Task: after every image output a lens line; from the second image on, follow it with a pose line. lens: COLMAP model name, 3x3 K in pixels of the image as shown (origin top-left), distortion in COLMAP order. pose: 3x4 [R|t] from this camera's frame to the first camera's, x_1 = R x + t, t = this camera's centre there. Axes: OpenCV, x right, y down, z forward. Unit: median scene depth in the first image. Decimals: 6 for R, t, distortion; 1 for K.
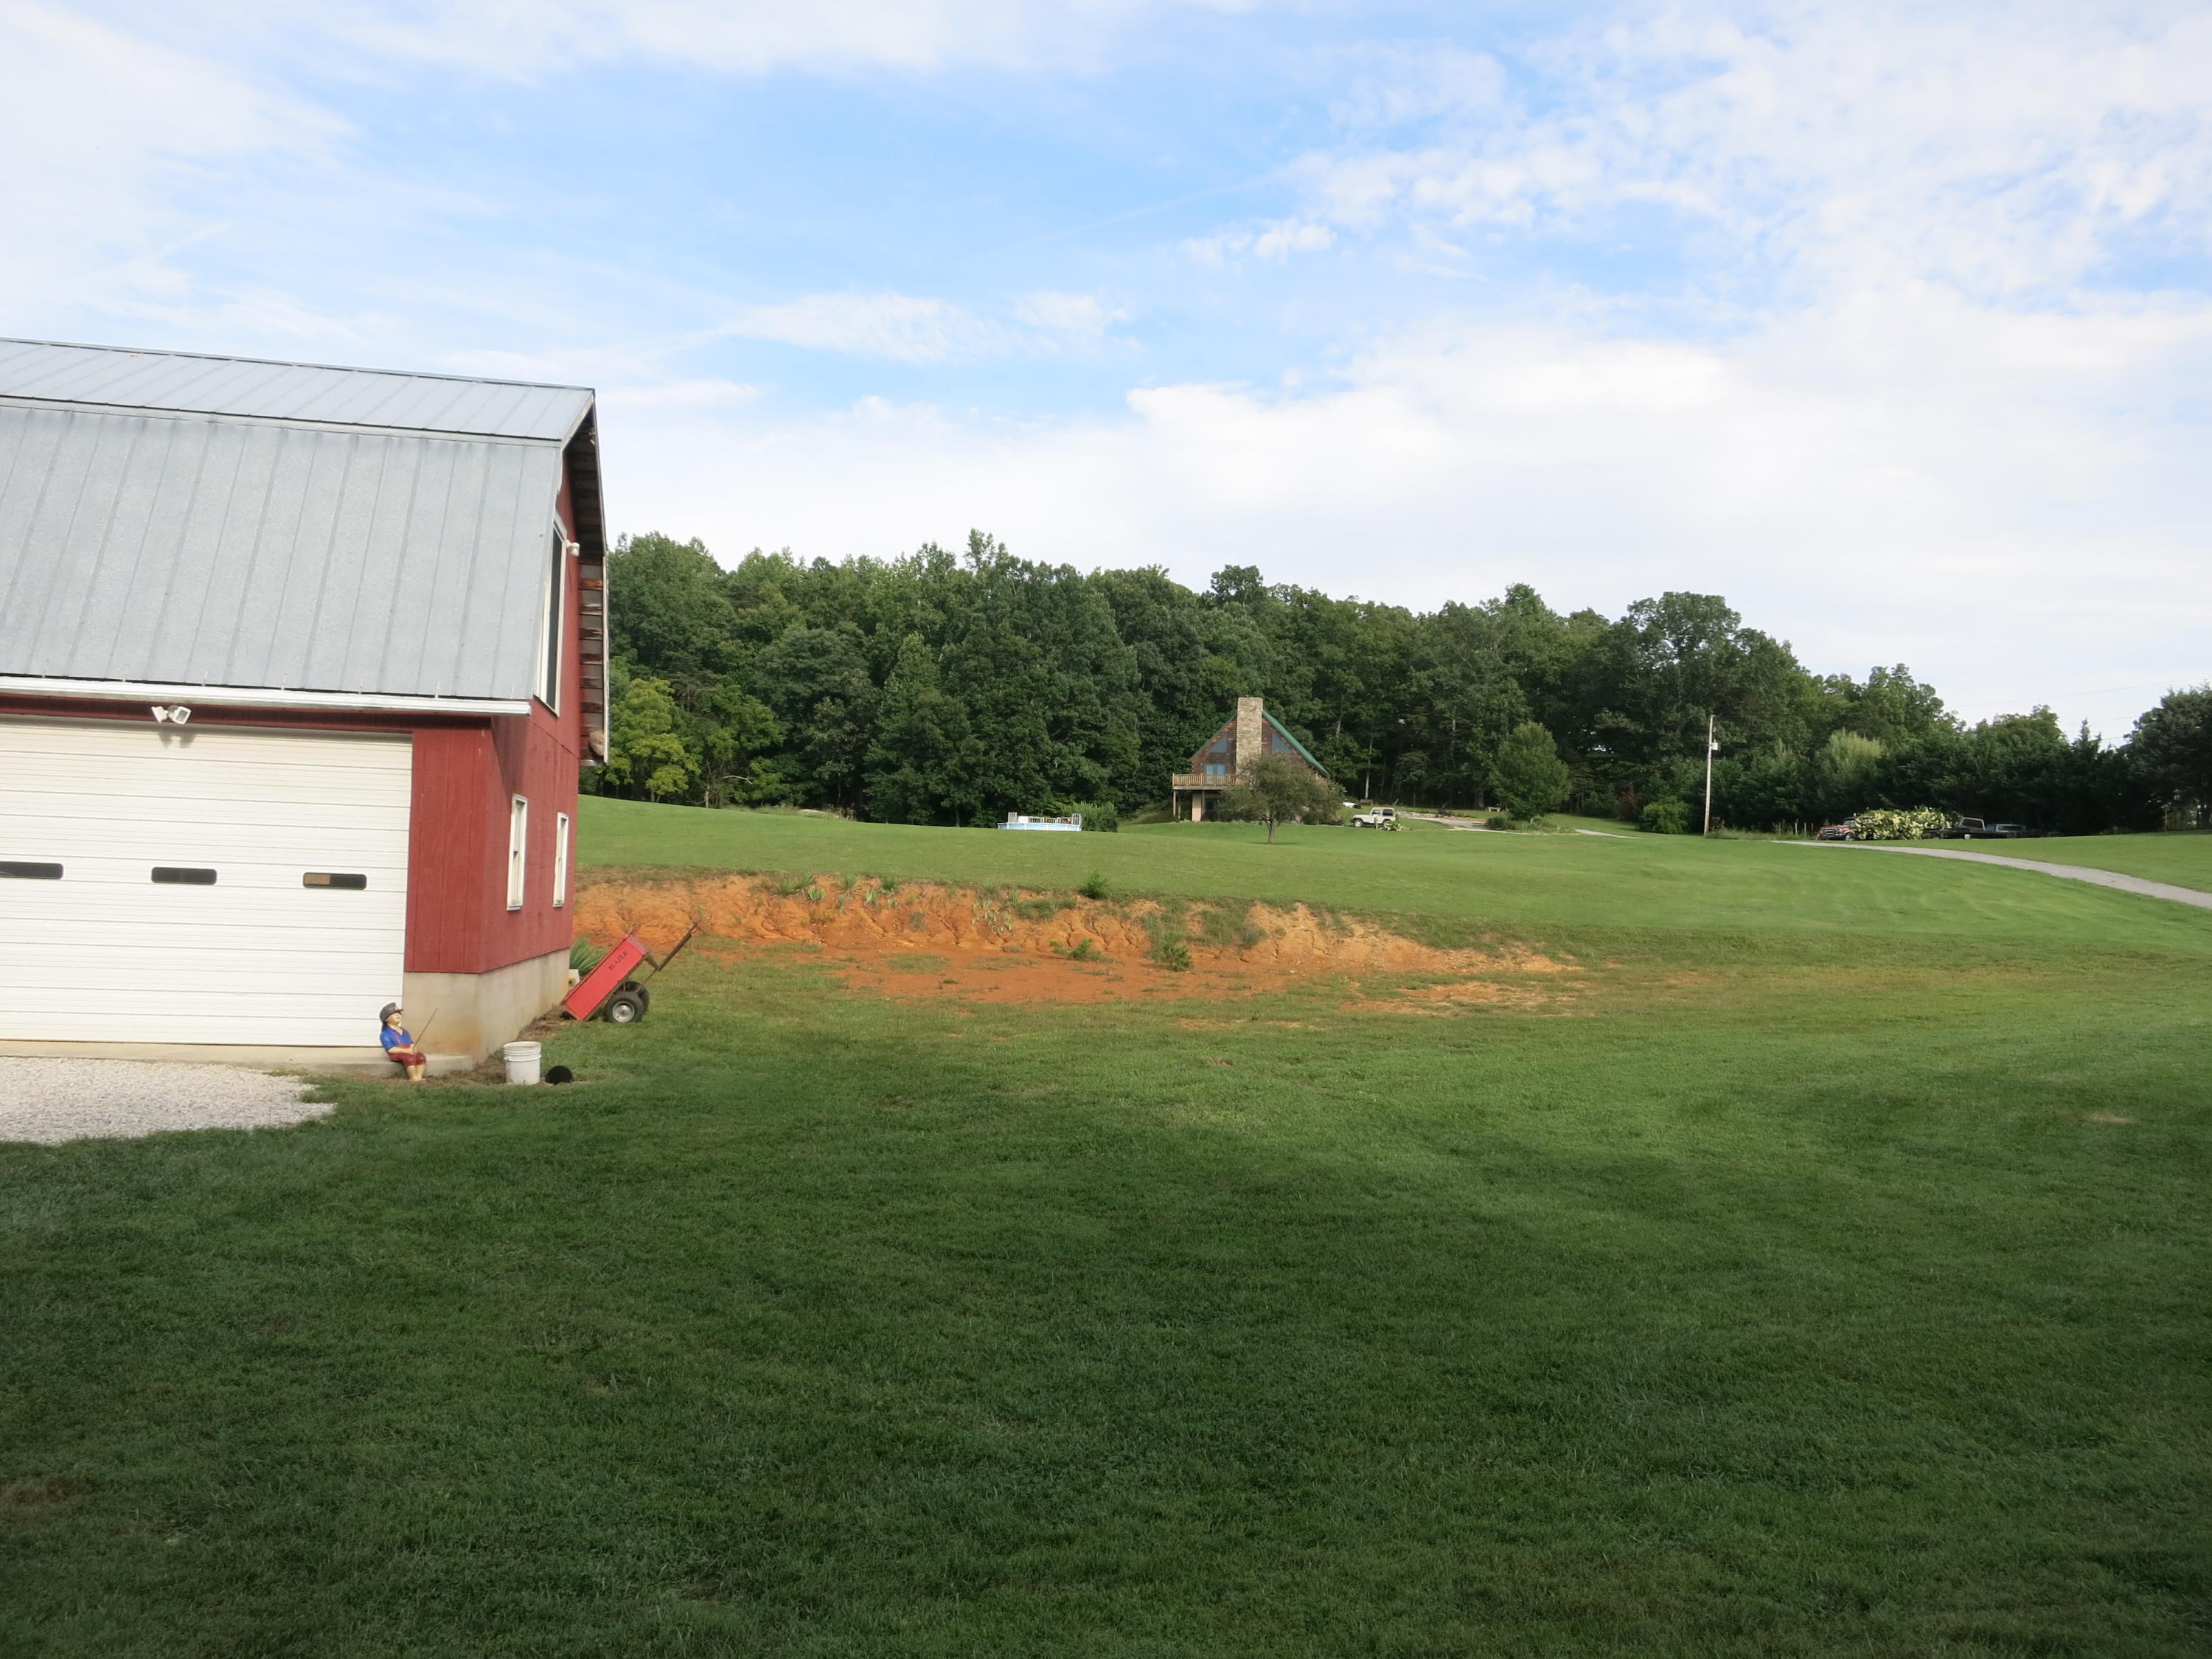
lens RADIAL K [[1613.6, 0, 1104.9], [0, 1613.6, 834.6], [0, 0, 1]] dist [-0.032239, -0.004270]
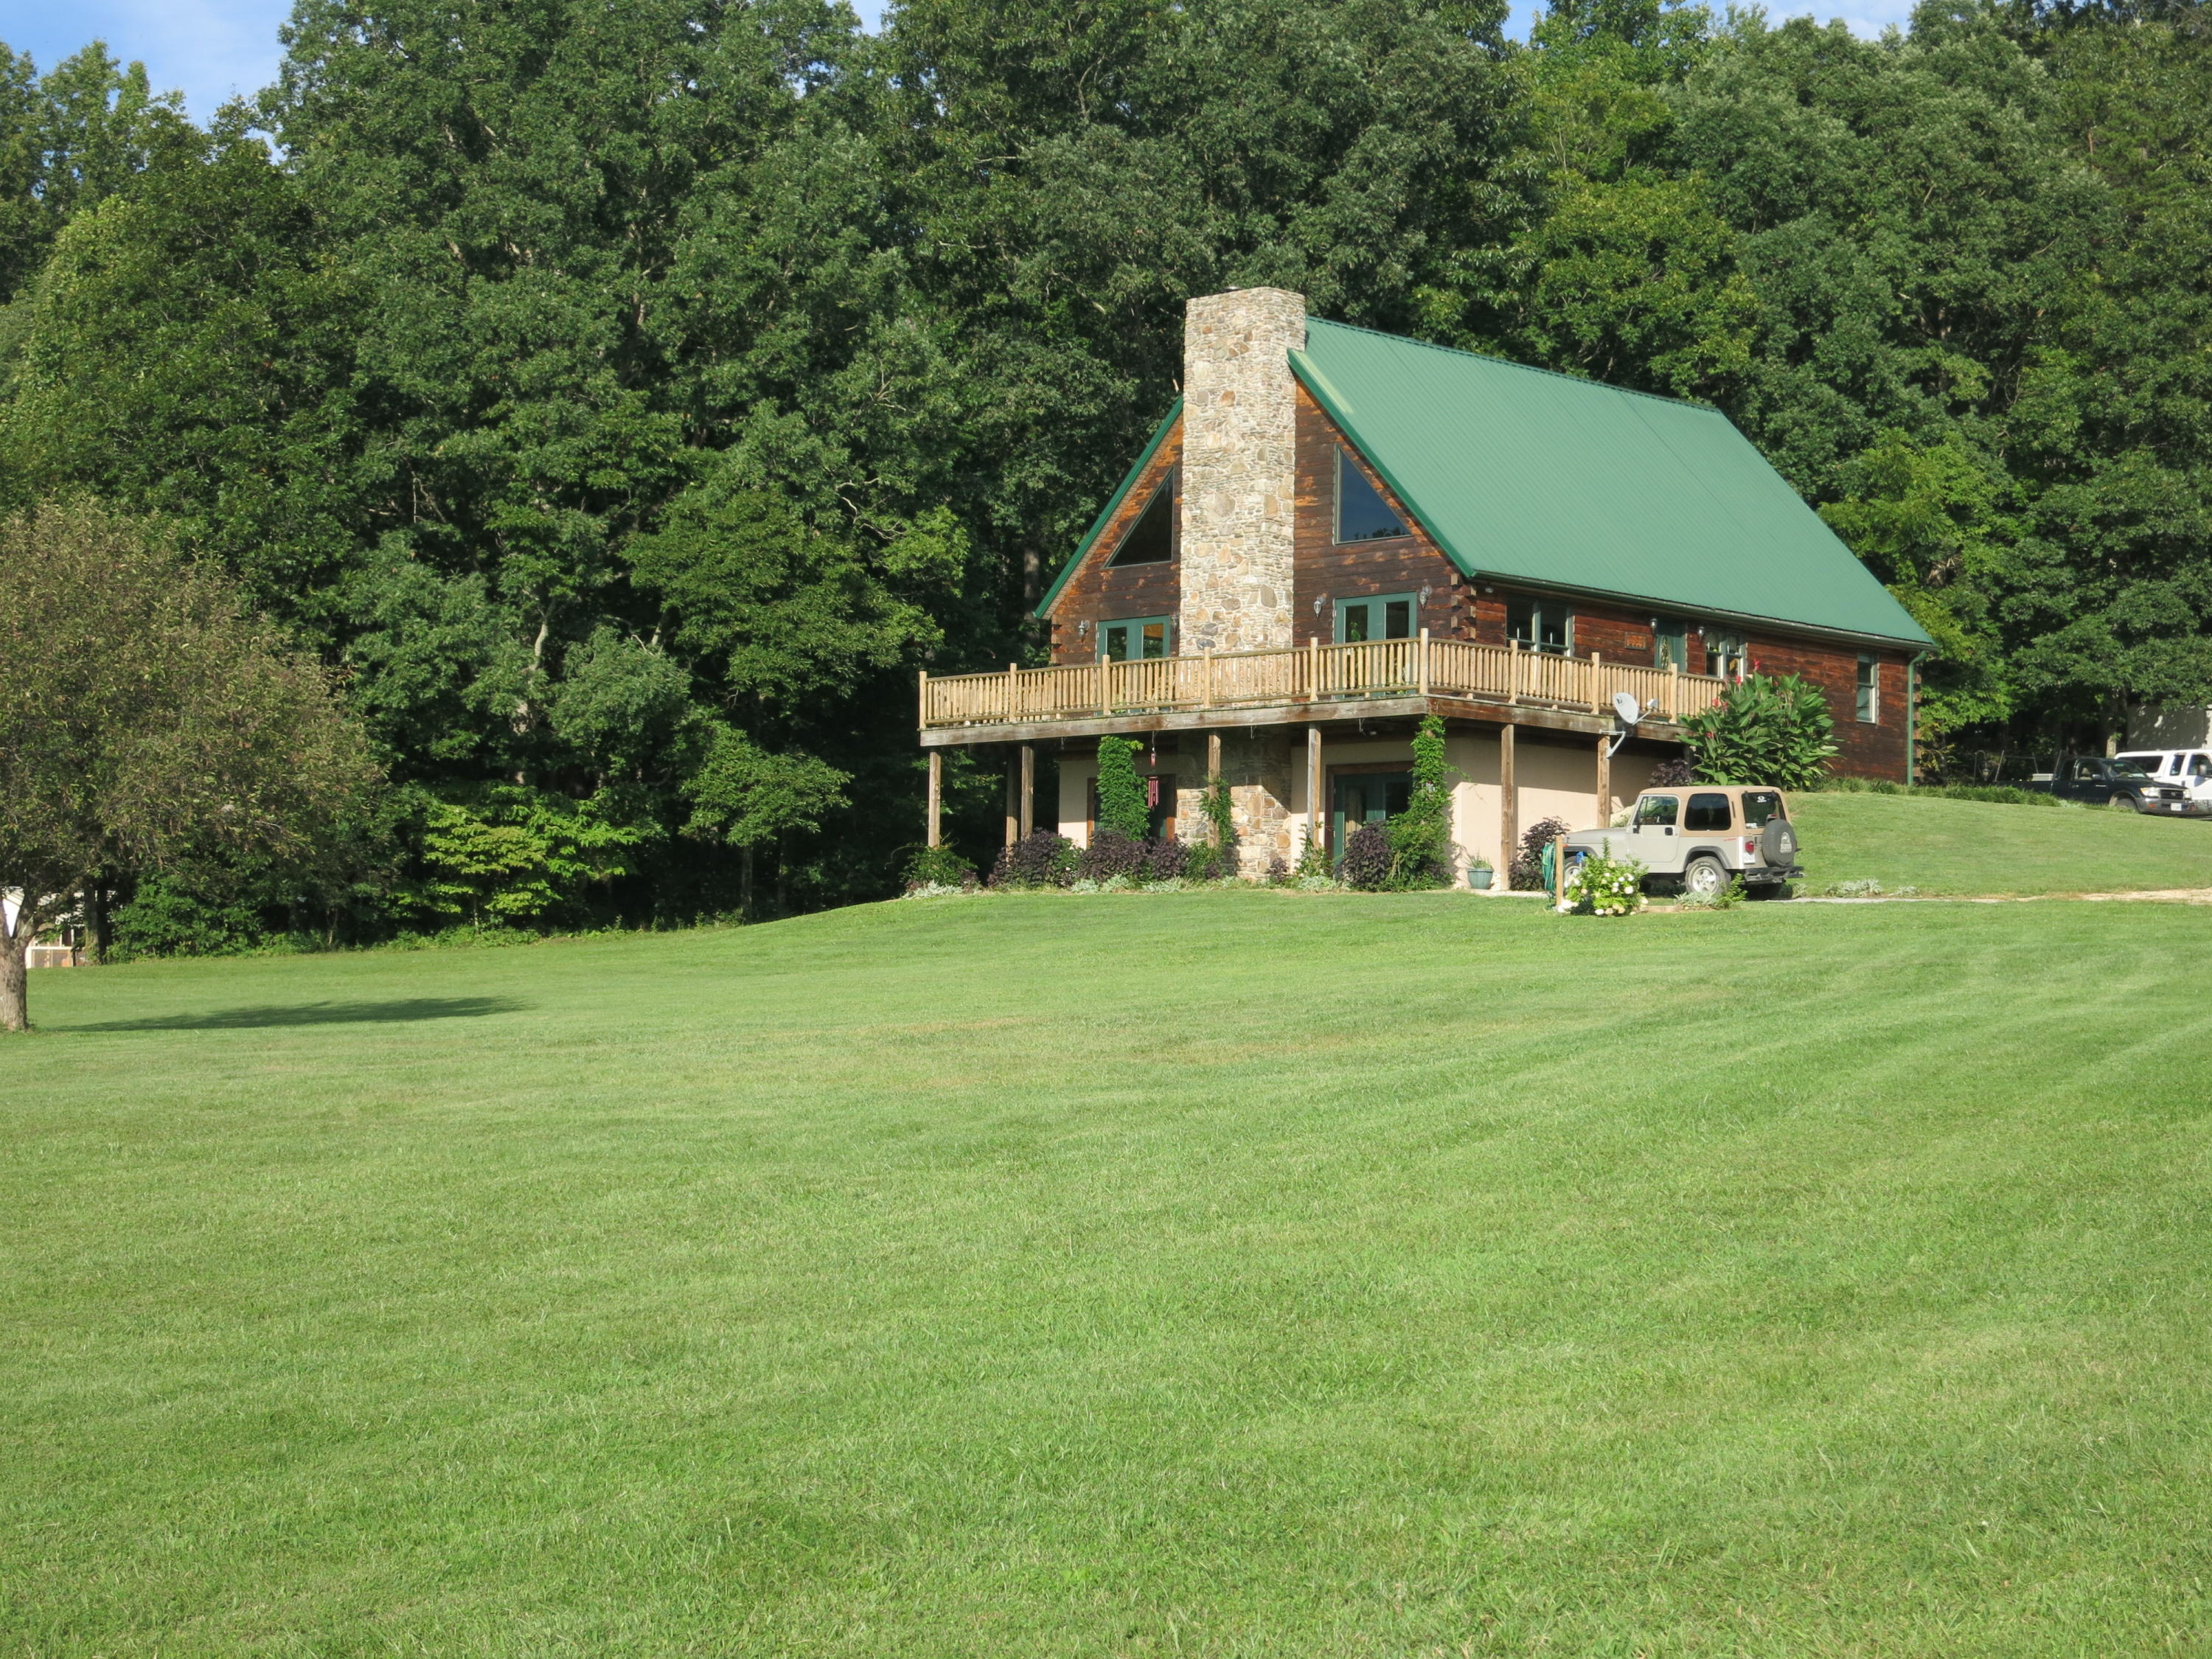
lens RADIAL K [[3653.7, 0, 1106.0], [0, 3653.7, 829.5], [0, 0, 1]] dist [-0.151106, 0.009072]
pose [[0.862556, -0.039548, -0.504414, 0.329244], [0.027663, 0.999136, -0.031030, -0.000805], [0.505205, 0.012812, 0.862904, 0.615368]]
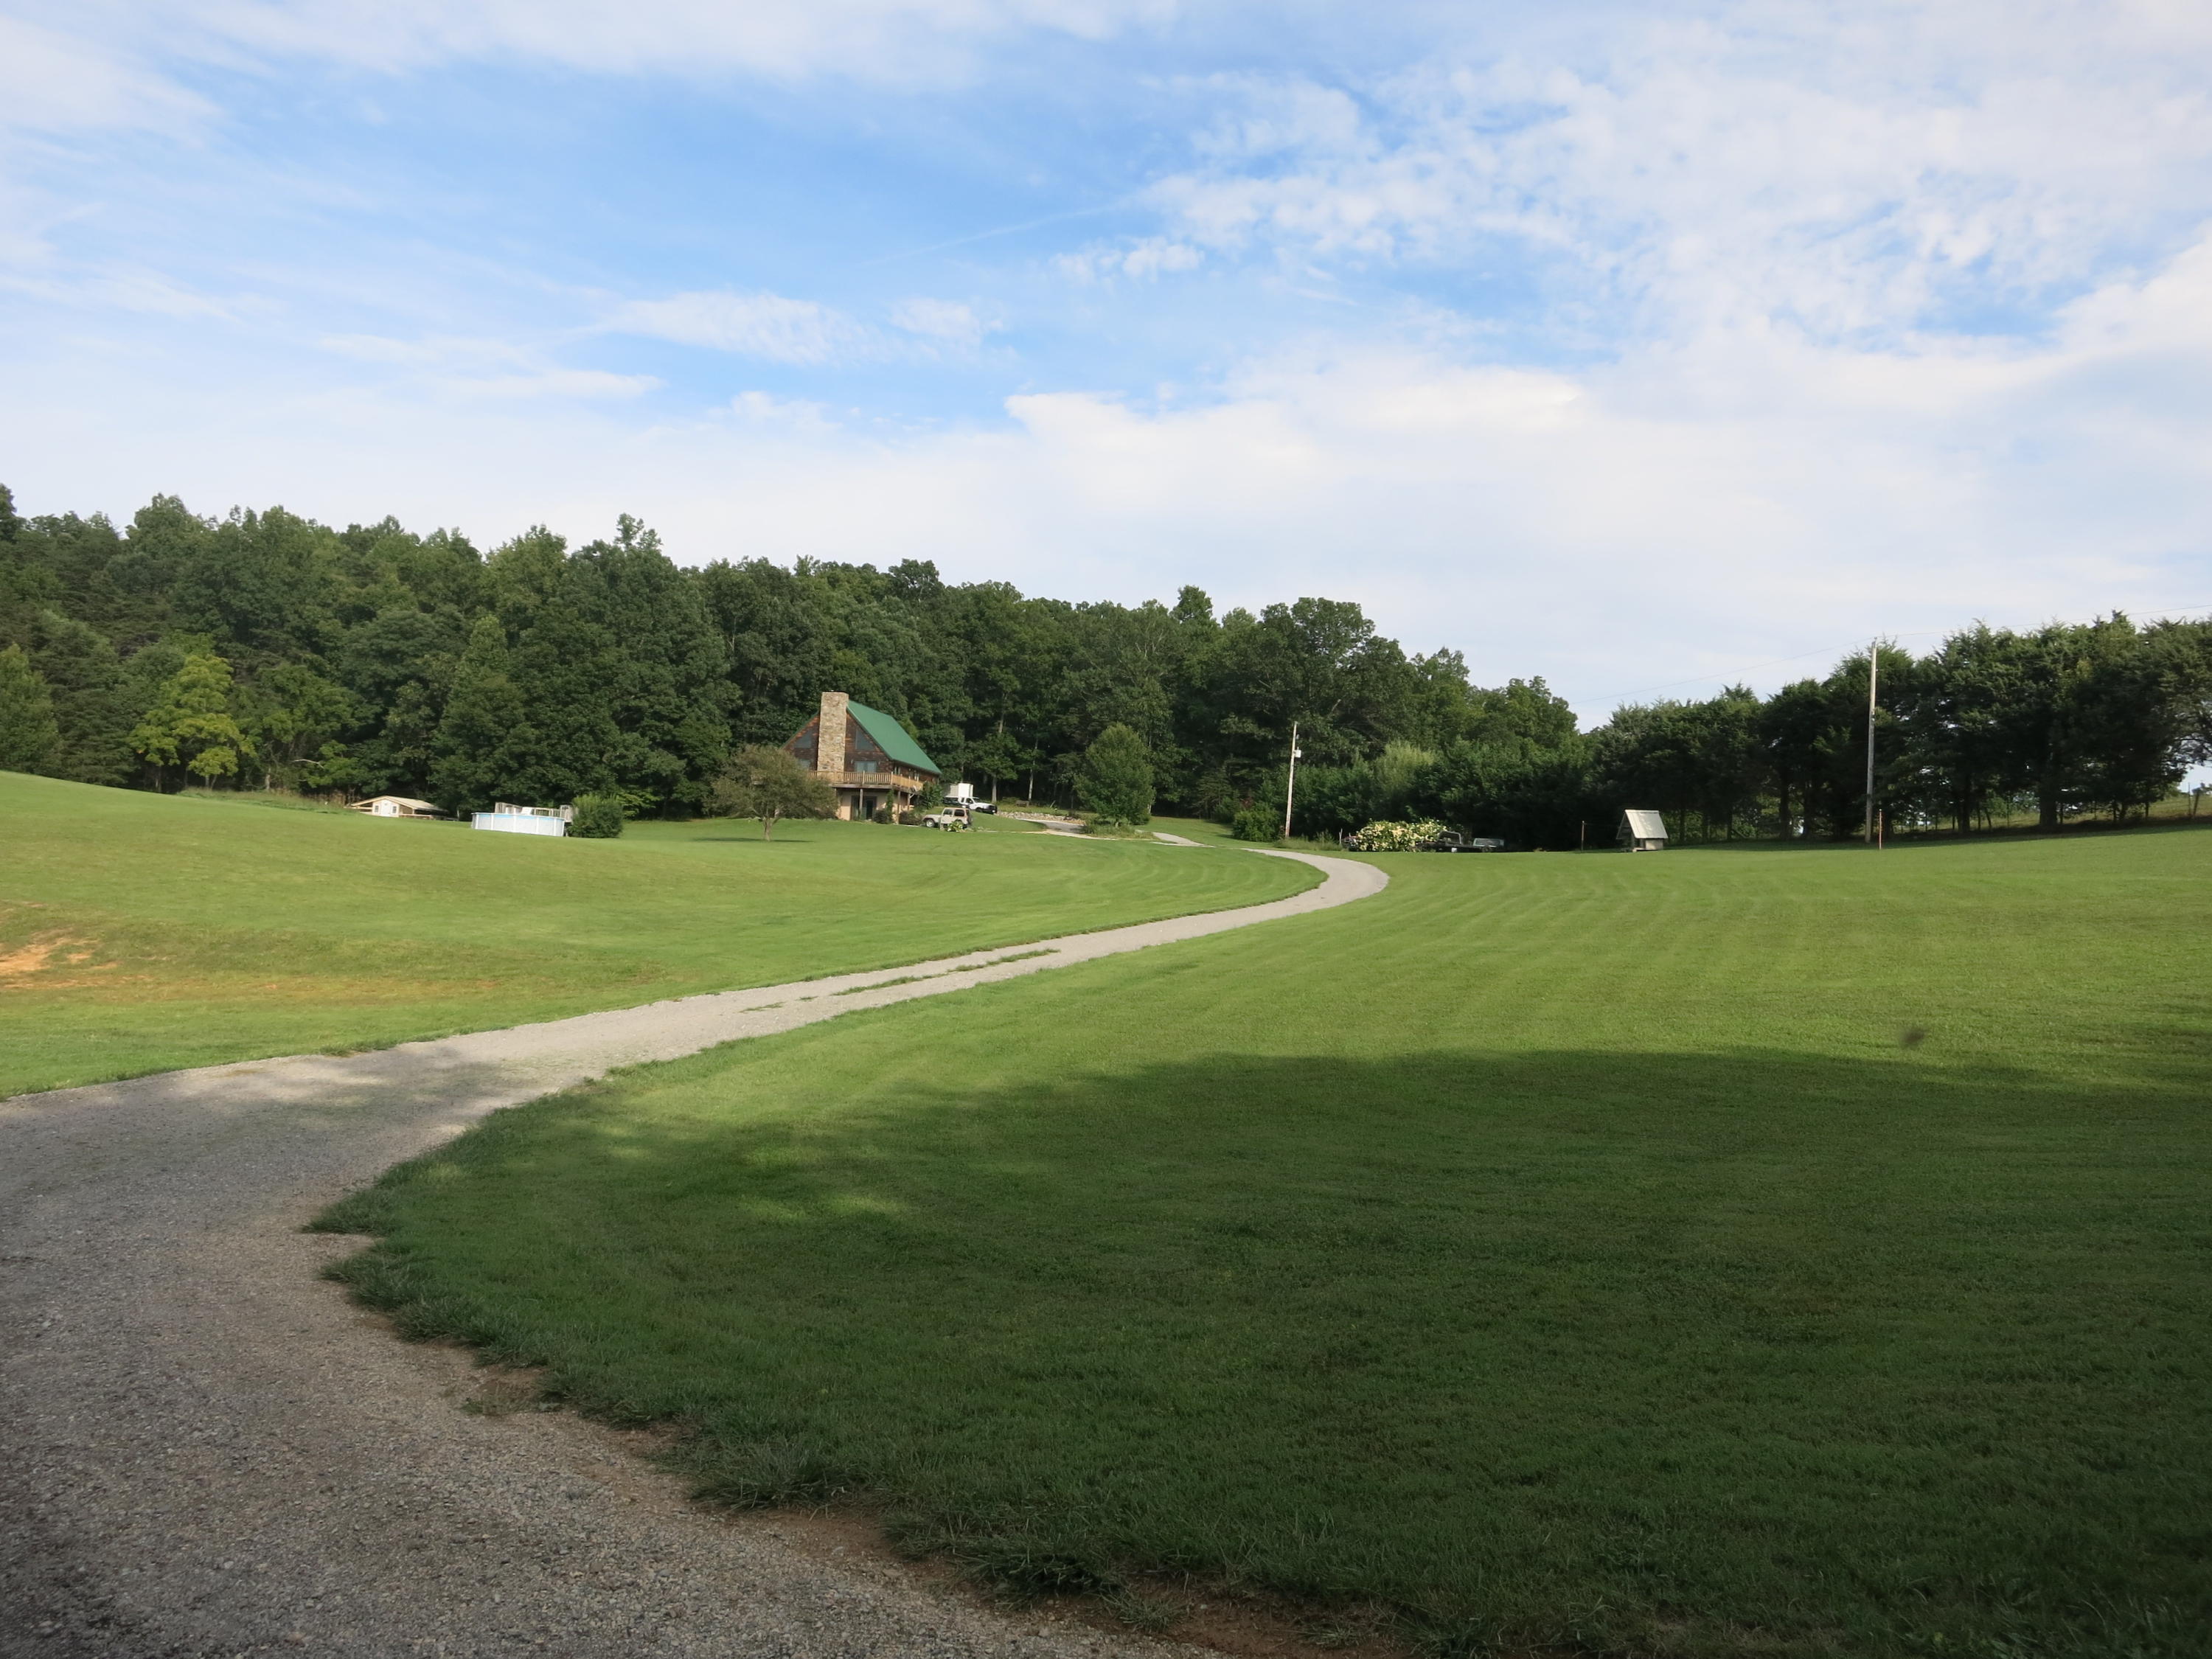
lens RADIAL K [[1594.0, 0, 1109.5], [0, 1594.0, 837.7], [0, 0, 1]] dist [-0.026124, -0.022000]
pose [[0.997797, 0.022382, 0.062452, 0.209222], [-0.022587, 0.999742, 0.002585, -0.003224], [-0.062378, -0.003990, 0.998045, 0.026294]]
